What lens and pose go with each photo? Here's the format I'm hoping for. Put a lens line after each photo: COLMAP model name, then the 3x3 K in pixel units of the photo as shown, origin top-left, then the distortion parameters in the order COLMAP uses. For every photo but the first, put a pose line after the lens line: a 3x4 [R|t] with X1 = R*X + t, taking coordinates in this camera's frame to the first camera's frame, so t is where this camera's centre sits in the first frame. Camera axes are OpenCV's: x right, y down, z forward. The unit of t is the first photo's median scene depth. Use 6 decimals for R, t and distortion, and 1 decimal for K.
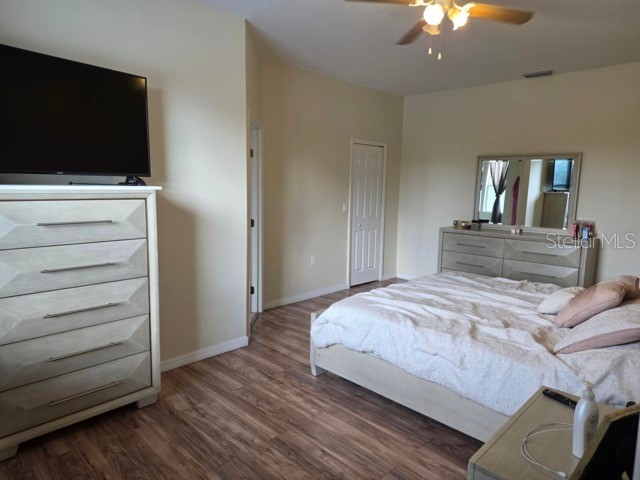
lens RADIAL K [[418.6, 0, 320.0], [0, 418.6, 240.0], [0, 0, 1]] dist [0.005930, 0.001158]
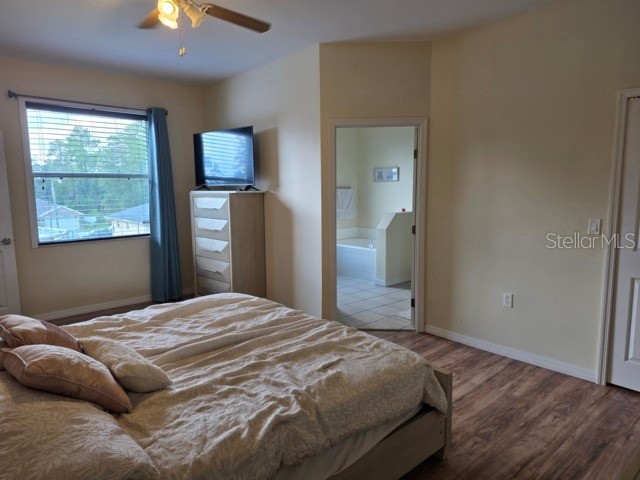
lens RADIAL K [[418.6, 0, 320.0], [0, 418.6, 240.0], [0, 0, 1]] dist [0.005930, 0.001158]
pose [[-0.071263, 0.099927, -0.992439, 0.772672], [-0.128722, 0.985728, 0.108494, -0.093259], [0.989117, 0.135480, -0.057383, 0.867477]]
